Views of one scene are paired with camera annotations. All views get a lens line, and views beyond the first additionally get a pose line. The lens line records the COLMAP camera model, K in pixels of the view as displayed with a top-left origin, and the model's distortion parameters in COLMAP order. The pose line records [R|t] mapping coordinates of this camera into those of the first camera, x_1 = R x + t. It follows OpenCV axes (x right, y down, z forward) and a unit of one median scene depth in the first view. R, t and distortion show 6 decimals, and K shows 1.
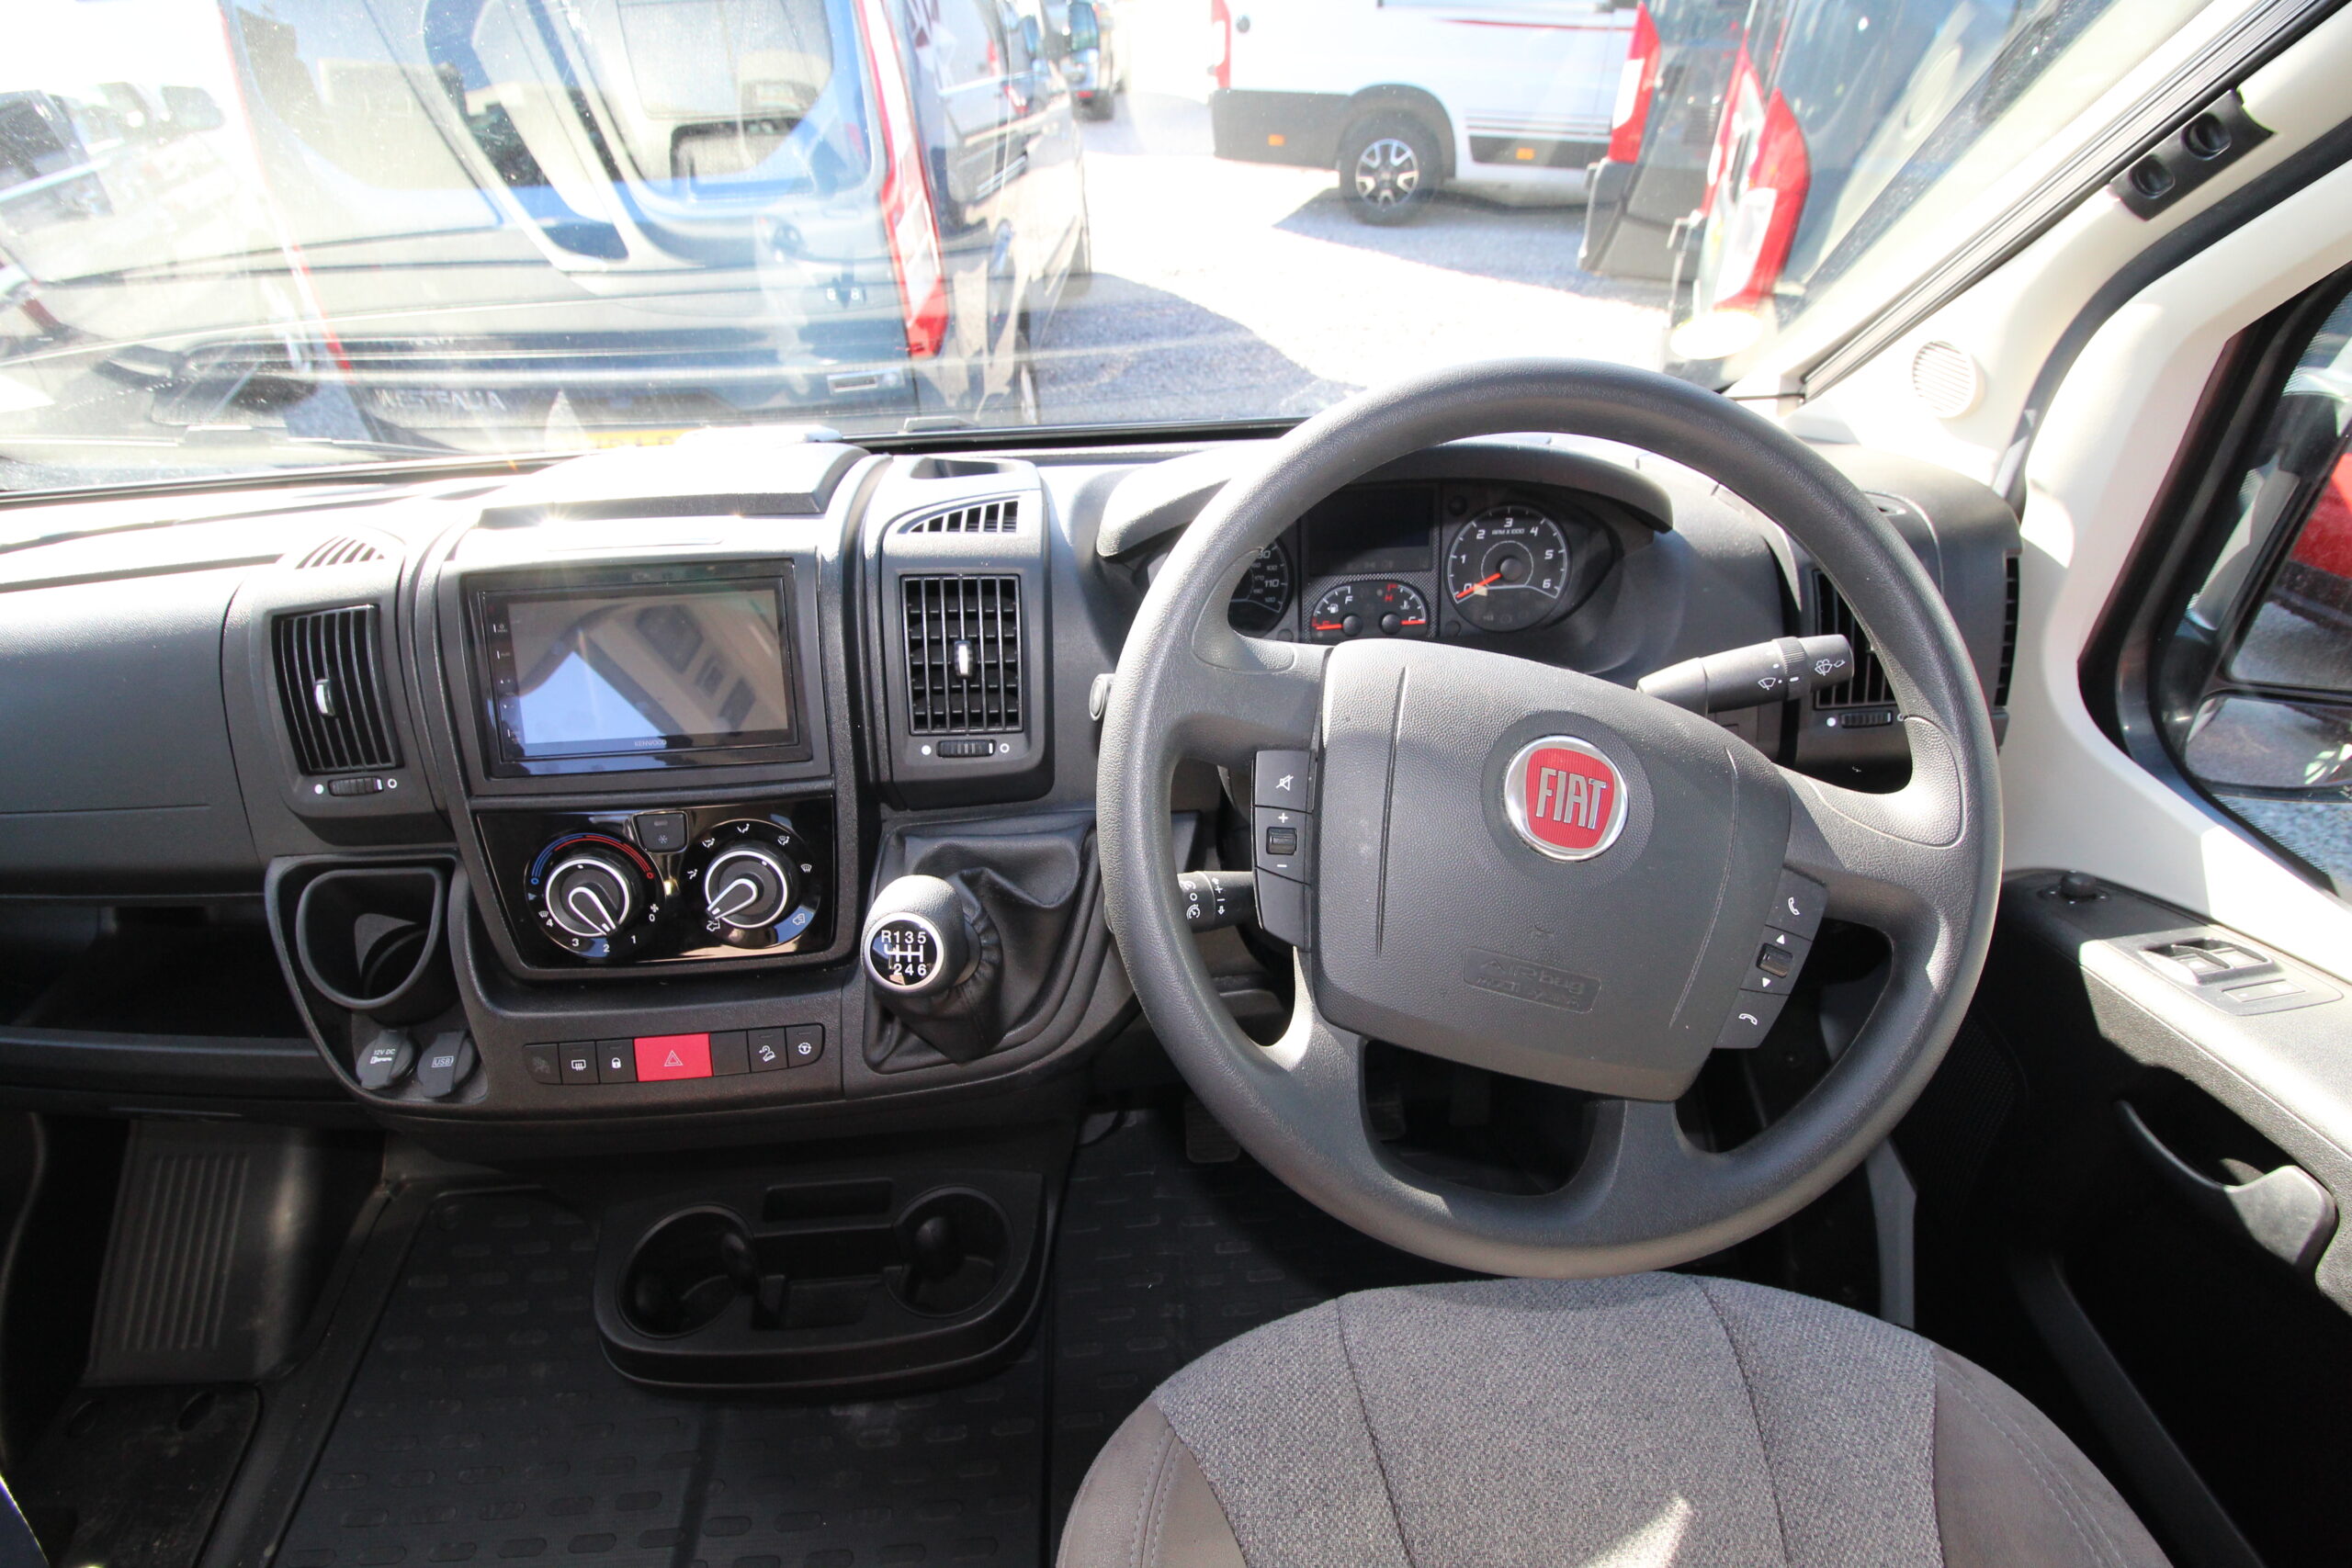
lens RADIAL K [[1094.9, 0, 1175.6], [0, 1094.9, 774.0], [0, 0, 1]] dist [-0.008708, -0.008188]
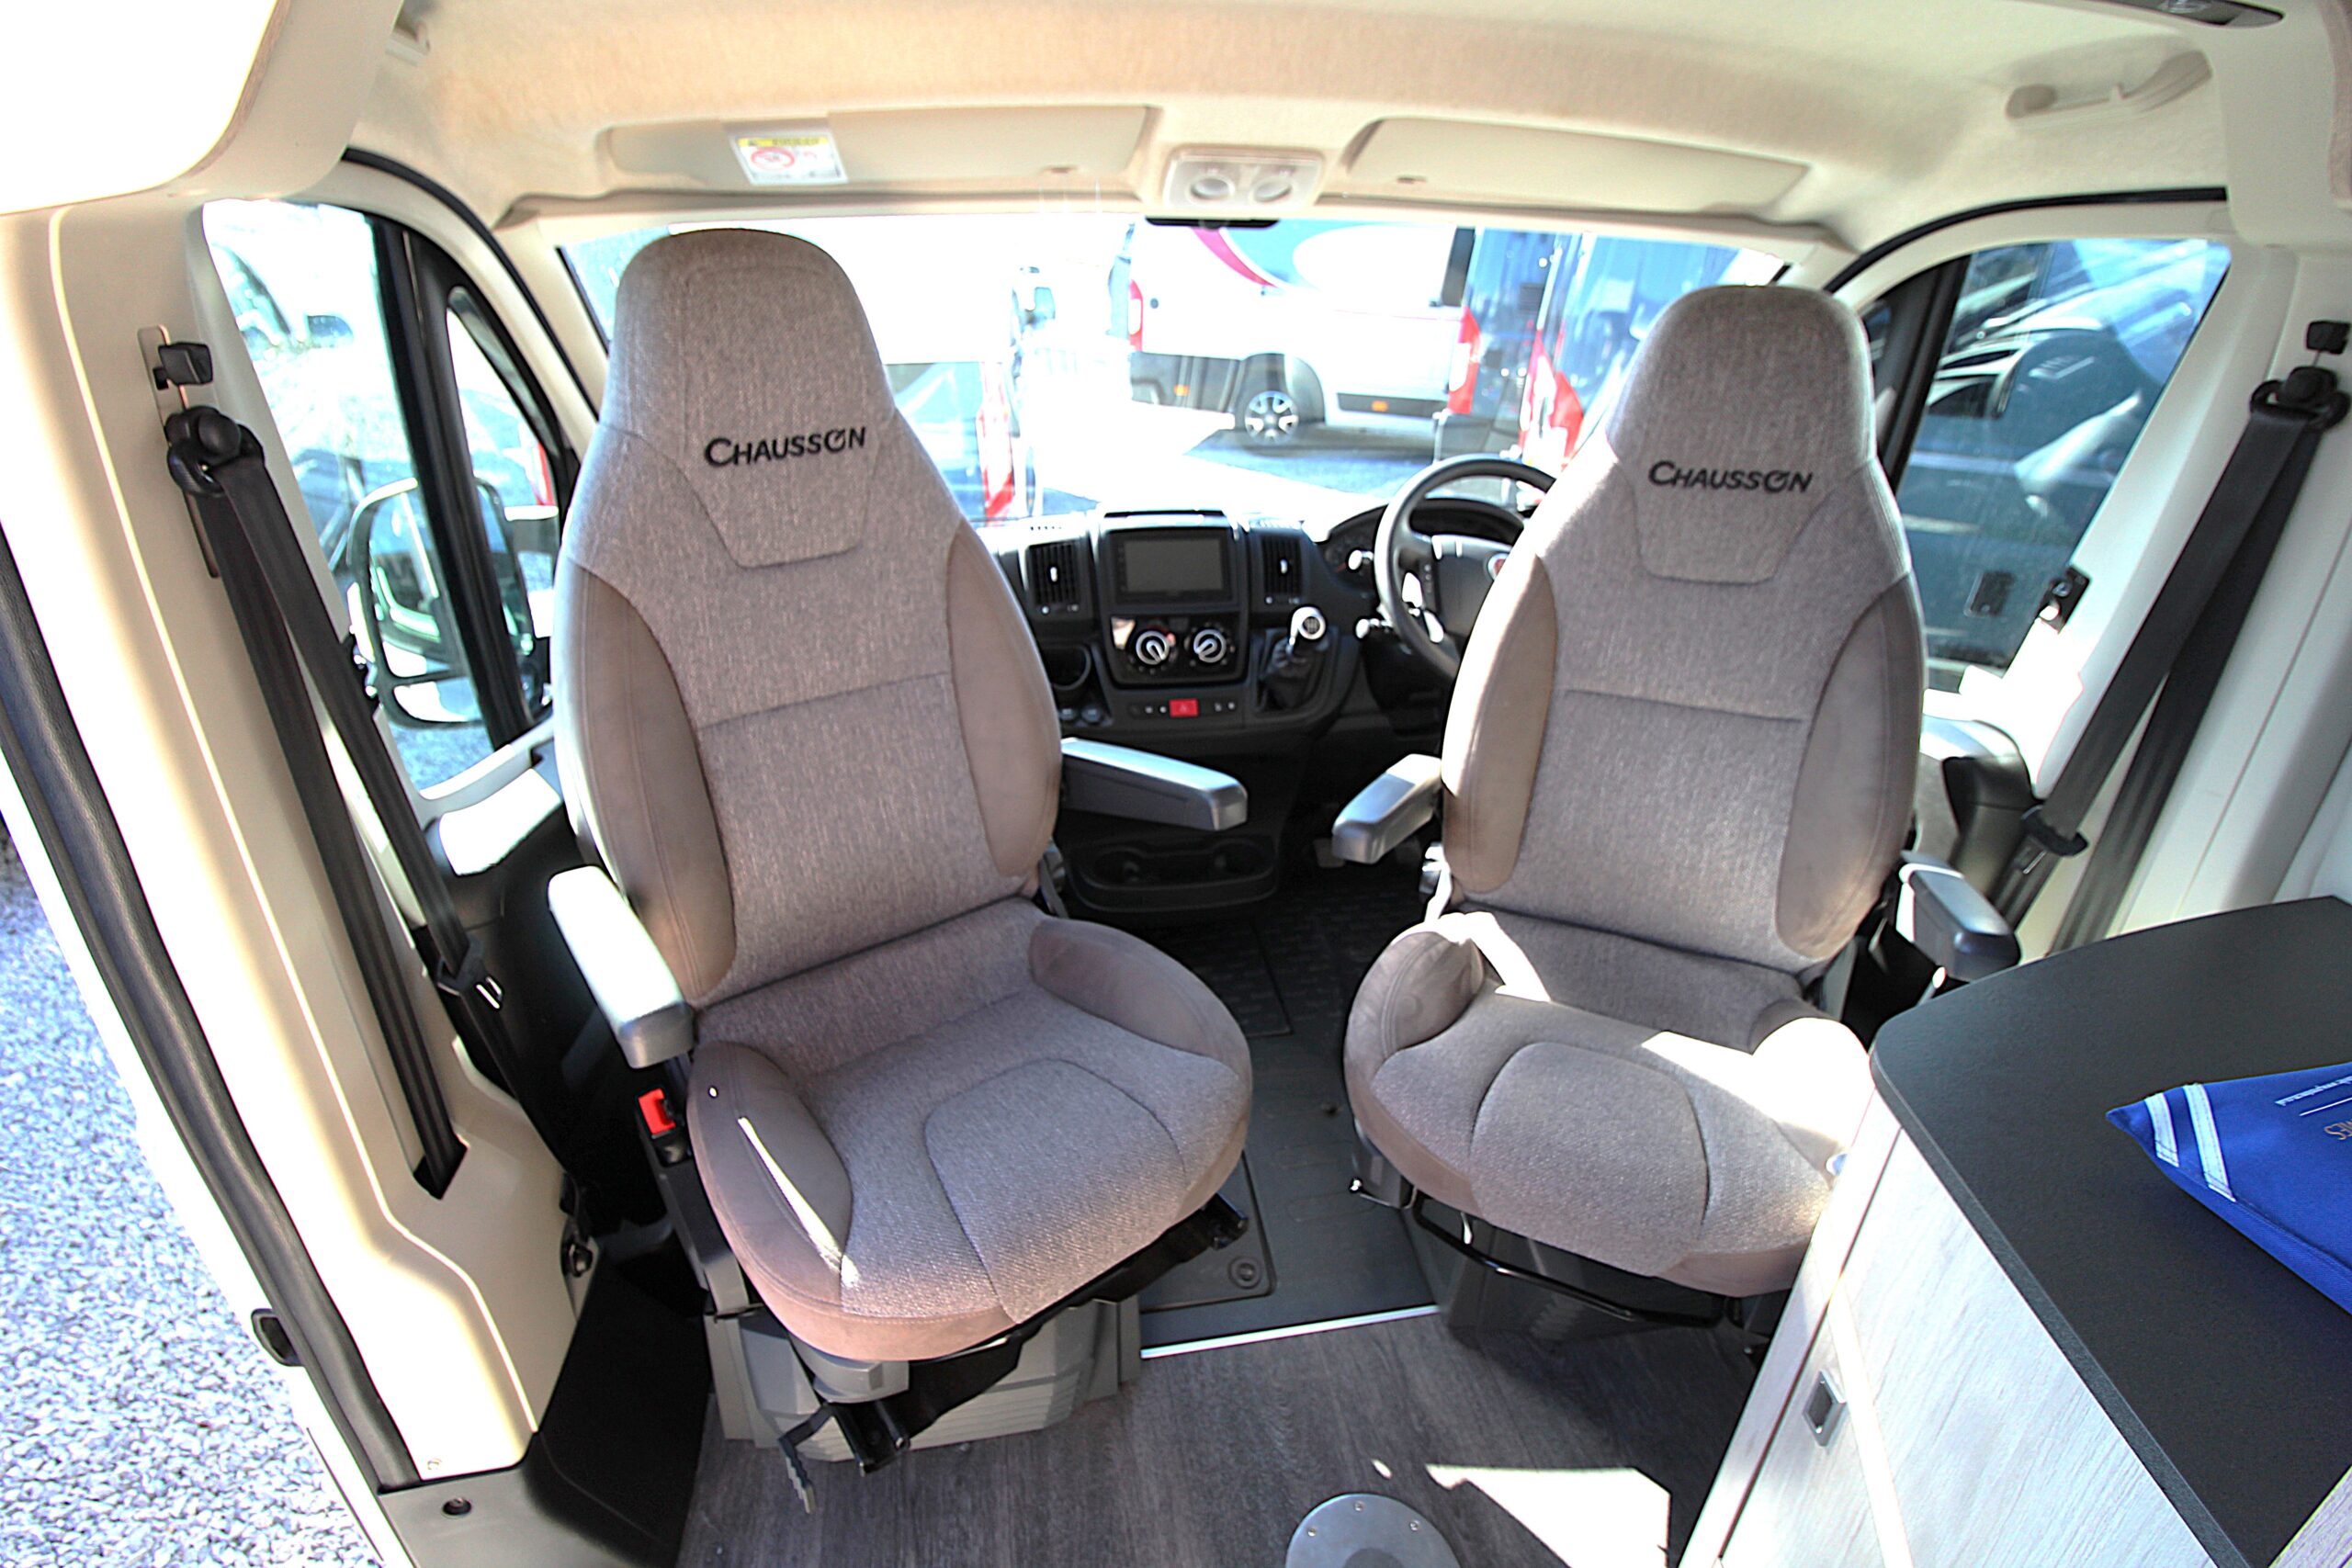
lens RADIAL K [[1094.9, 0, 1170.3], [0, 1094.9, 798.5], [0, 0, 1]] dist [-0.008708, -0.008188]
pose [[0.993272, -0.011105, 0.115272, -0.654305], [0.030157, 0.985851, -0.164887, 0.745672], [-0.111810, 0.167254, 0.979553, -1.276009]]
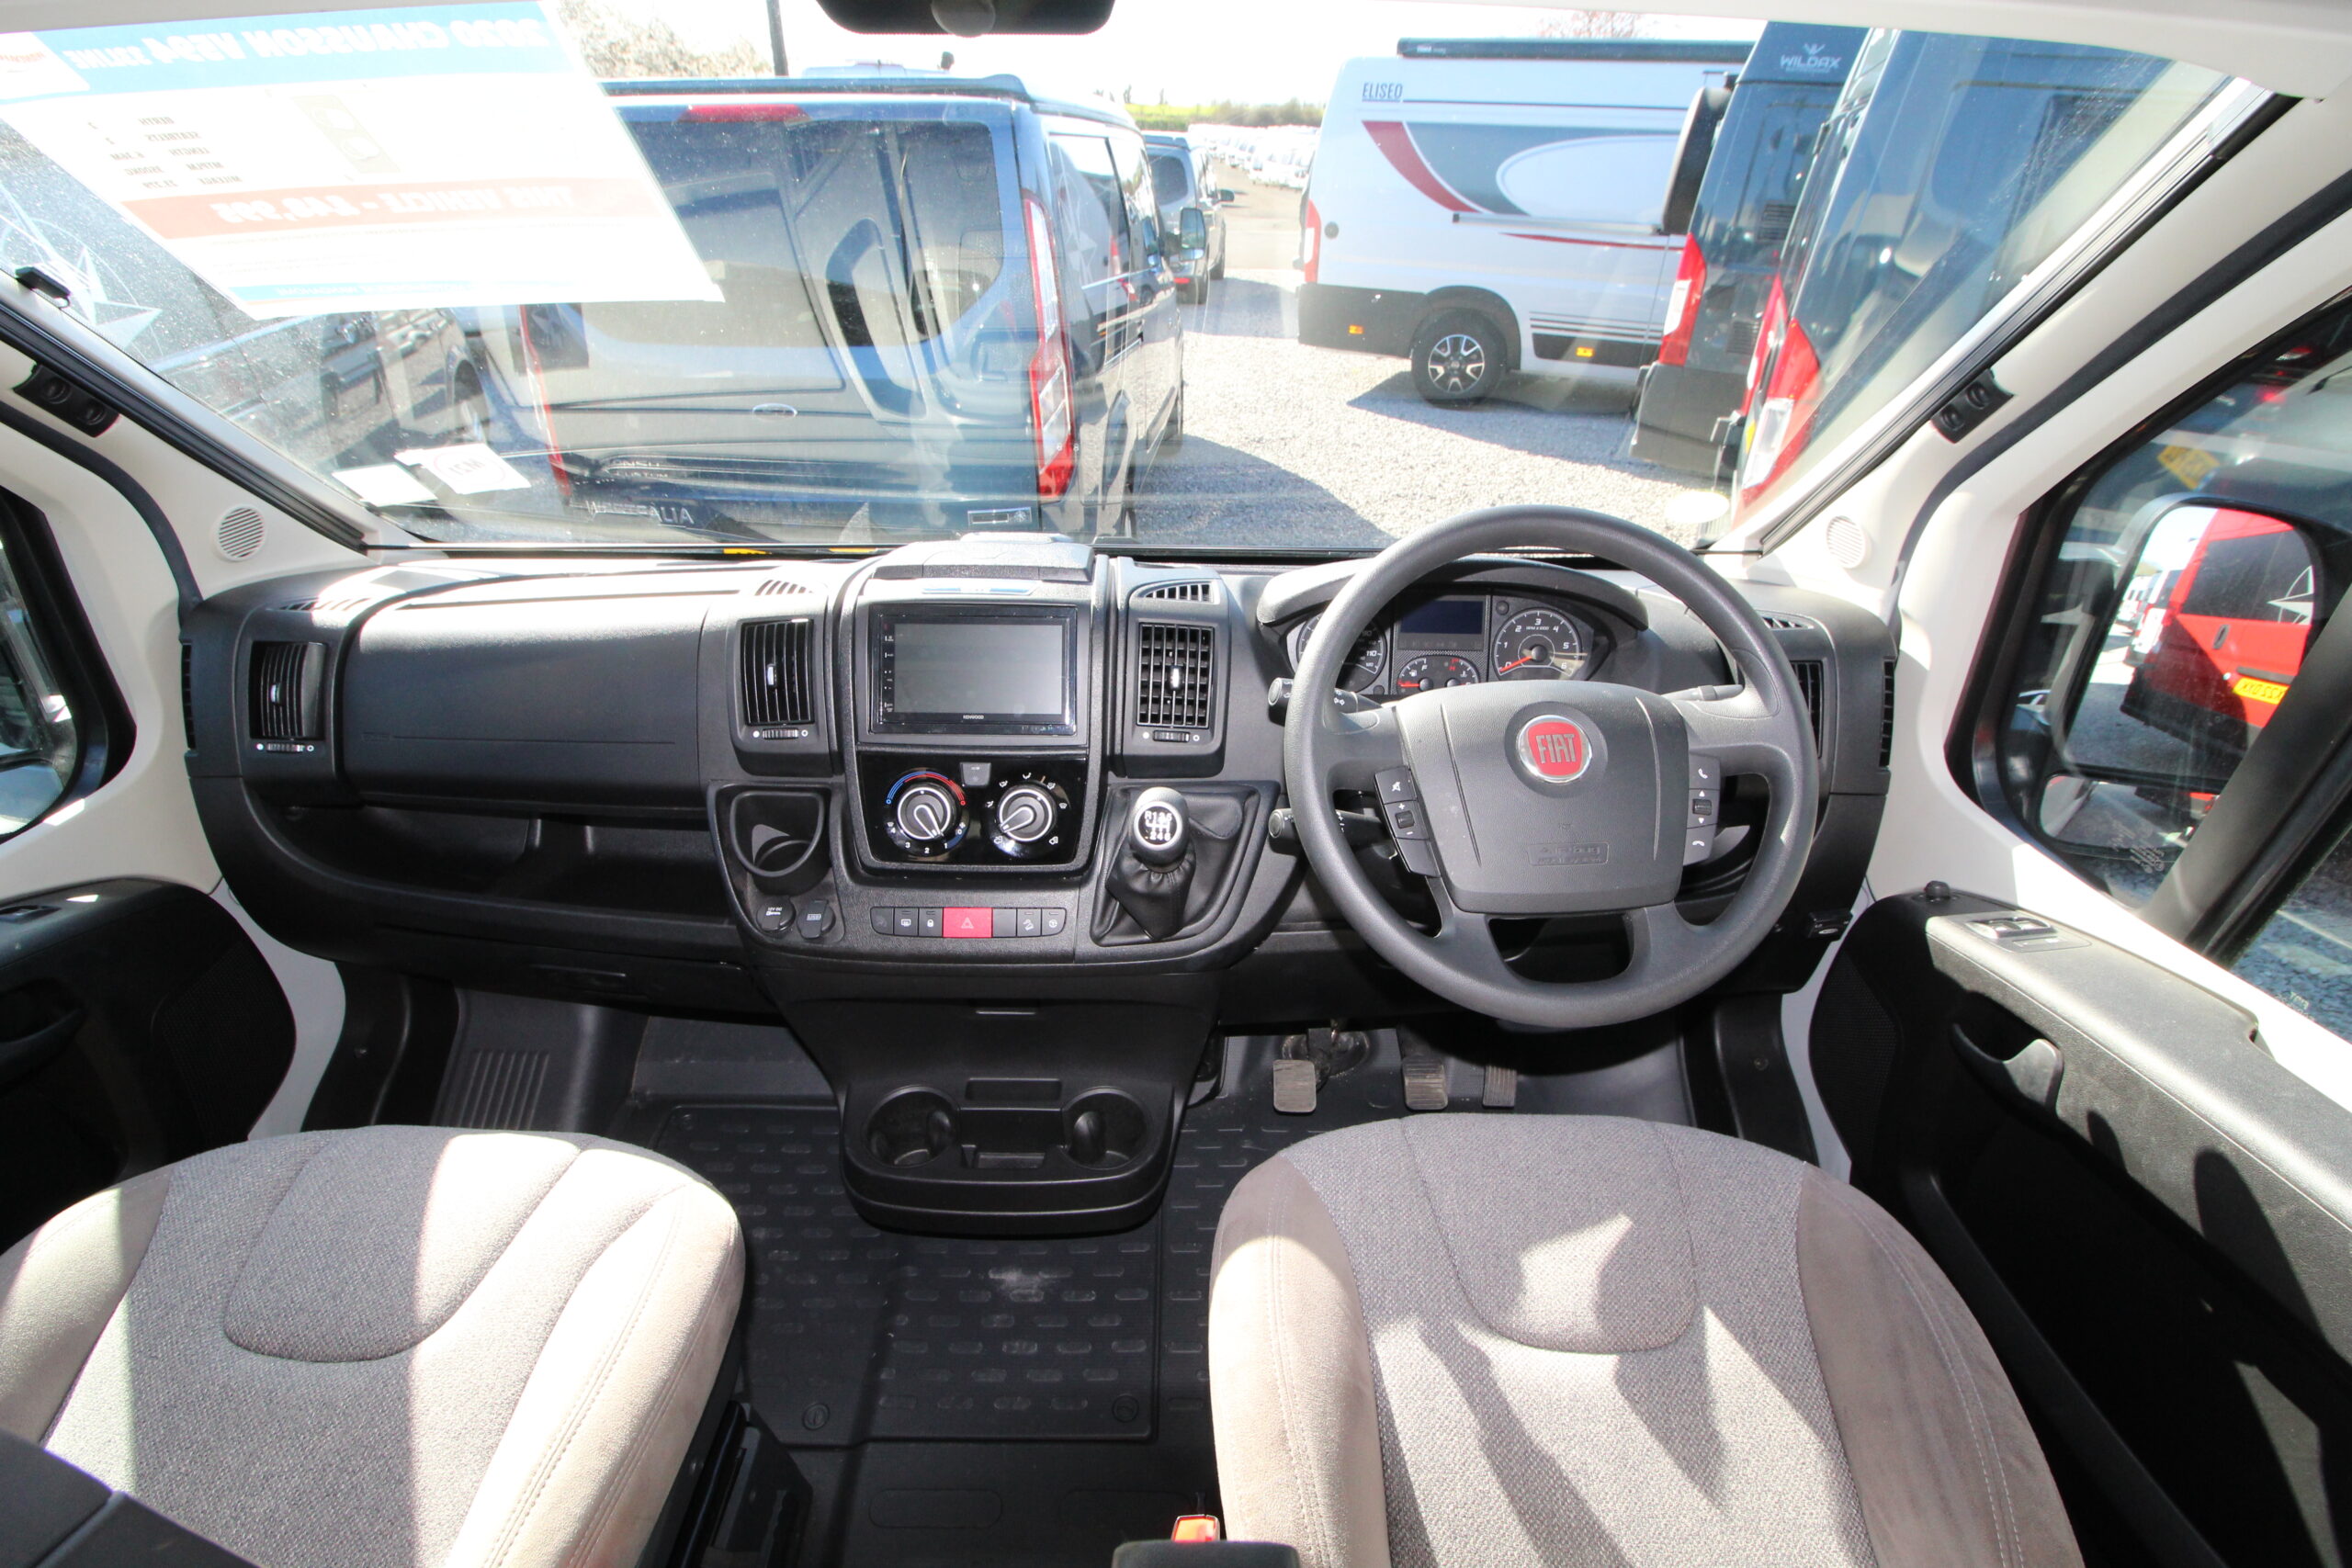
lens RADIAL K [[1094.9, 0, 1173.6], [0, 1094.9, 782.2], [0, 0, 1]] dist [-0.008708, -0.008188]
pose [[0.996801, 0.064210, -0.047593, -0.093566], [-0.069628, 0.990006, -0.122641, 0.190506], [0.039243, 0.125563, 0.991309, -0.426202]]
